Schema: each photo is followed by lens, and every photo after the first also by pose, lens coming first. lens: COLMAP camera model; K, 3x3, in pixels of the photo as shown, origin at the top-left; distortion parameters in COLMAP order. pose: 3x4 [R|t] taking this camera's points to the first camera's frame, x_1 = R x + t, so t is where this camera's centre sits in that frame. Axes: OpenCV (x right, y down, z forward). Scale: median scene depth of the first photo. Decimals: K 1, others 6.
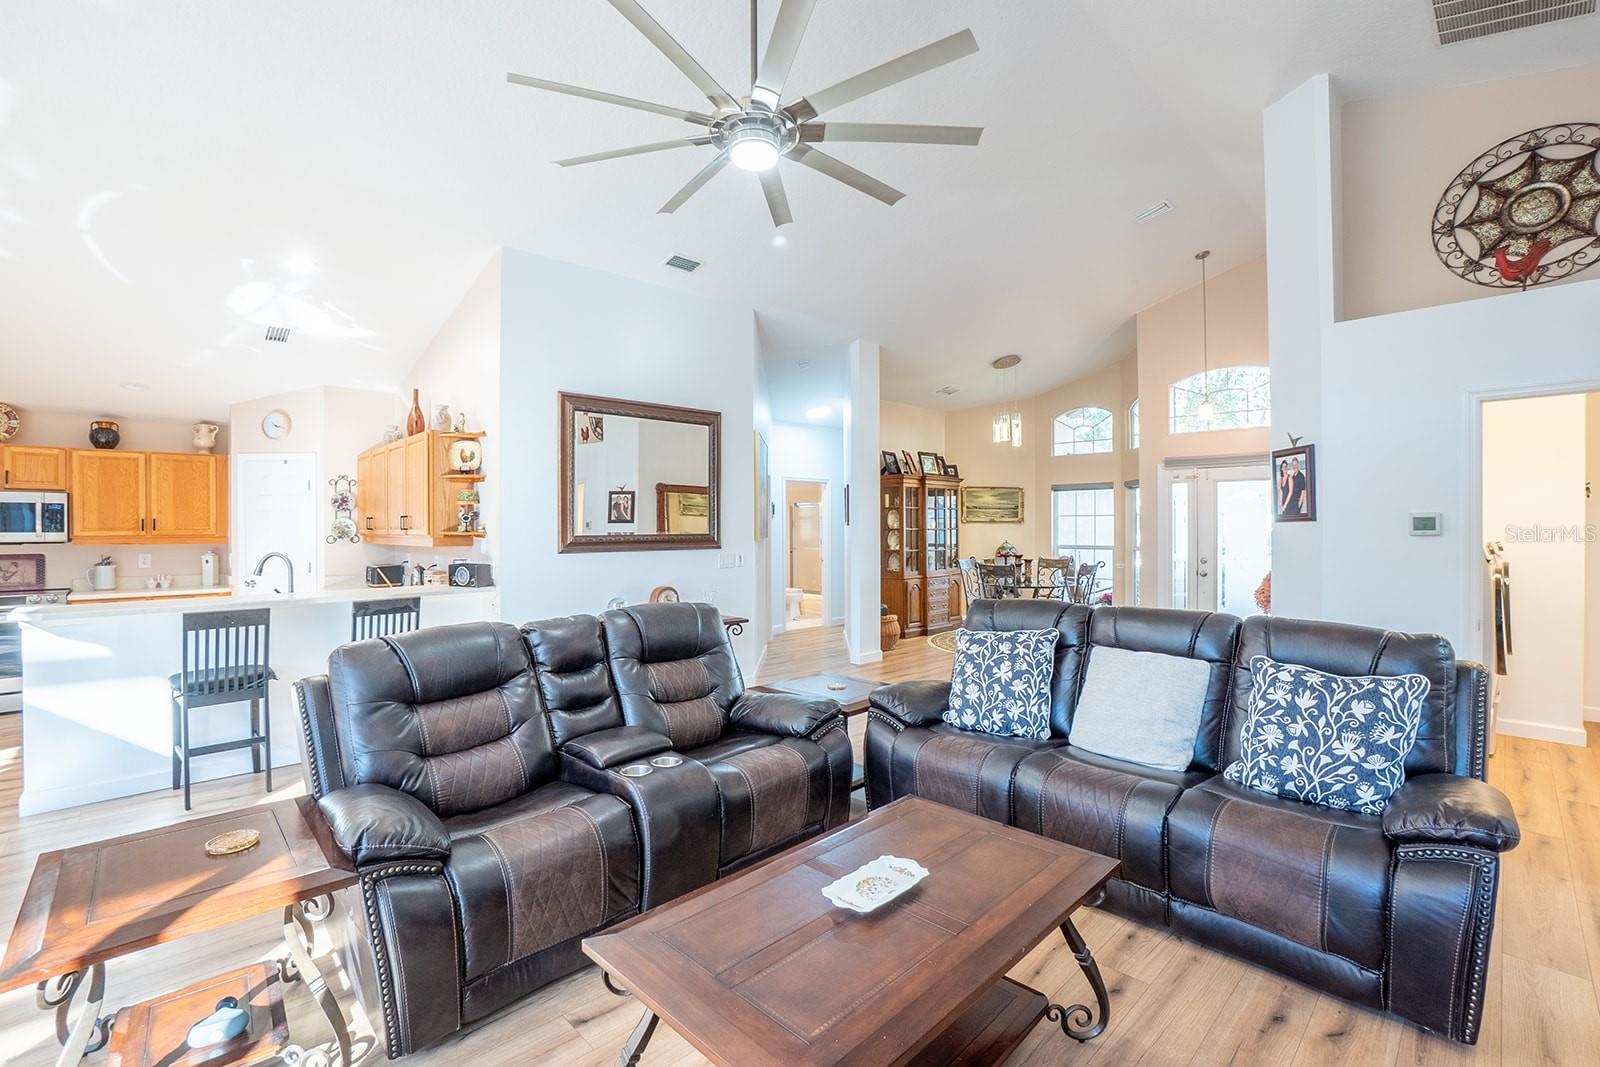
lens RADIAL K [[716.7, 0, 801.2], [0, 716.7, 529.5], [0, 0, 1]] dist [-0.057069, 0.019397]
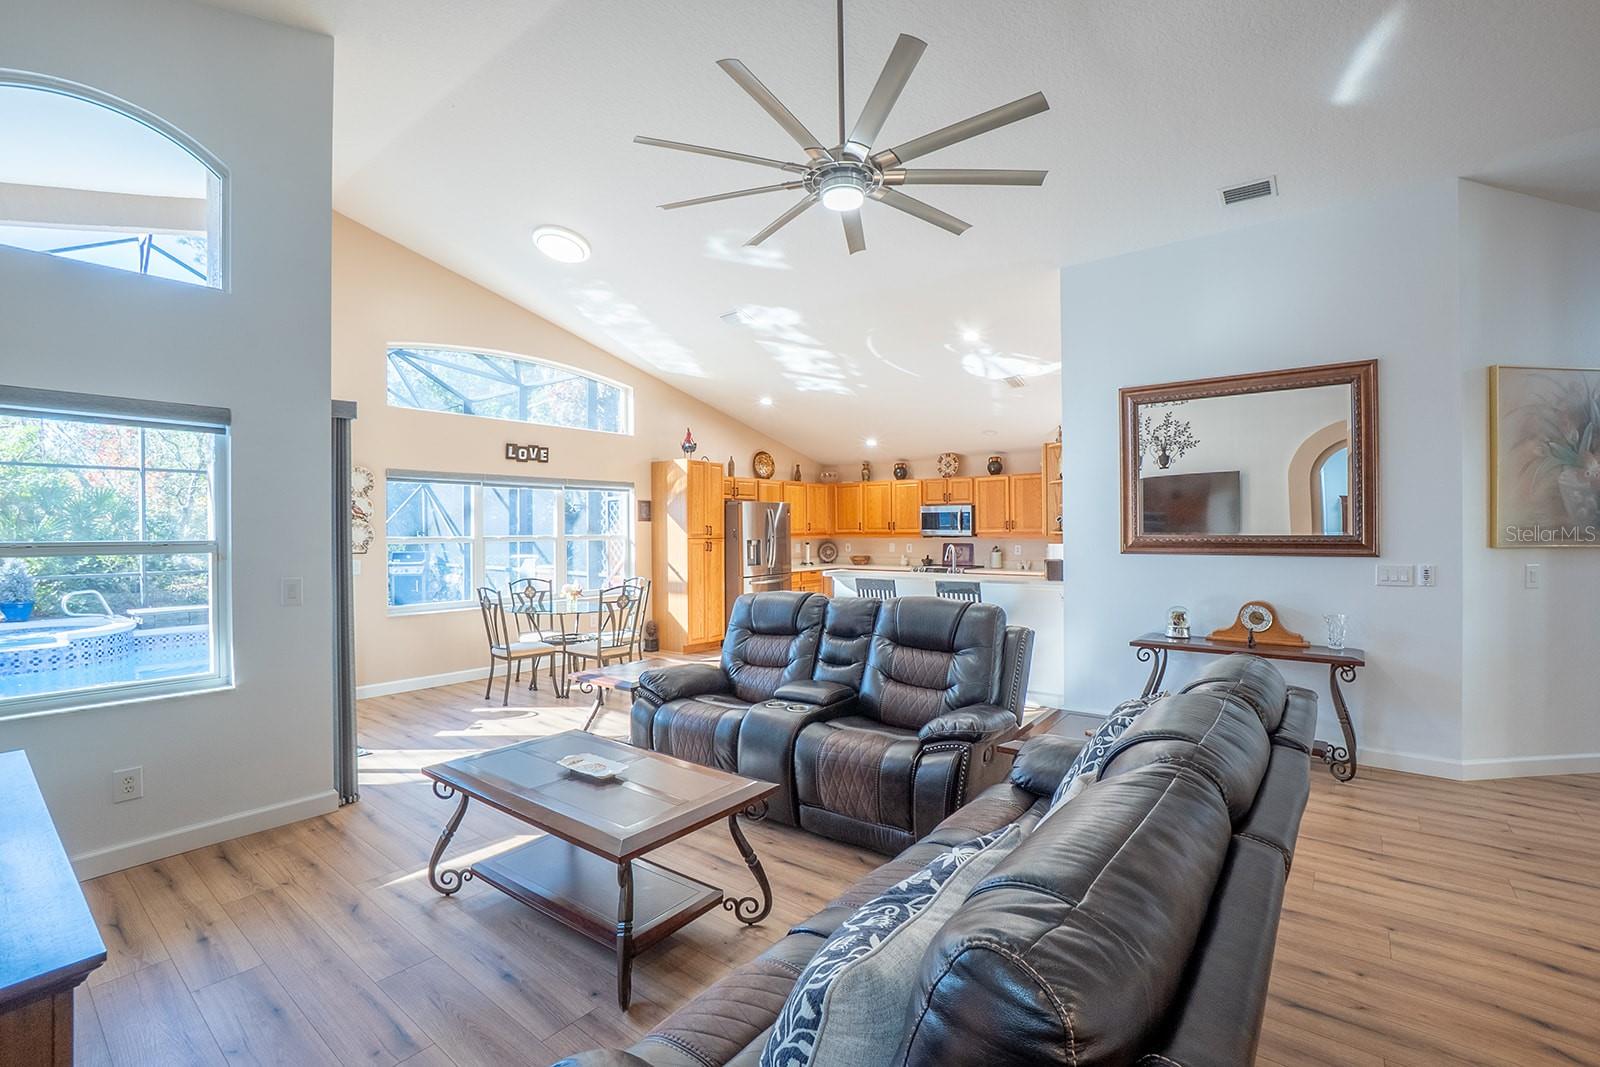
lens RADIAL K [[716.7, 0, 787.8], [0, 716.7, 537.3], [0, 0, 1]] dist [-0.057069, 0.019397]
pose [[0.126817, 0.013334, -0.991837, 0.478220], [0.001820, 0.999905, 0.013675, -0.002811], [0.991924, -0.003539, 0.126781, 0.351053]]
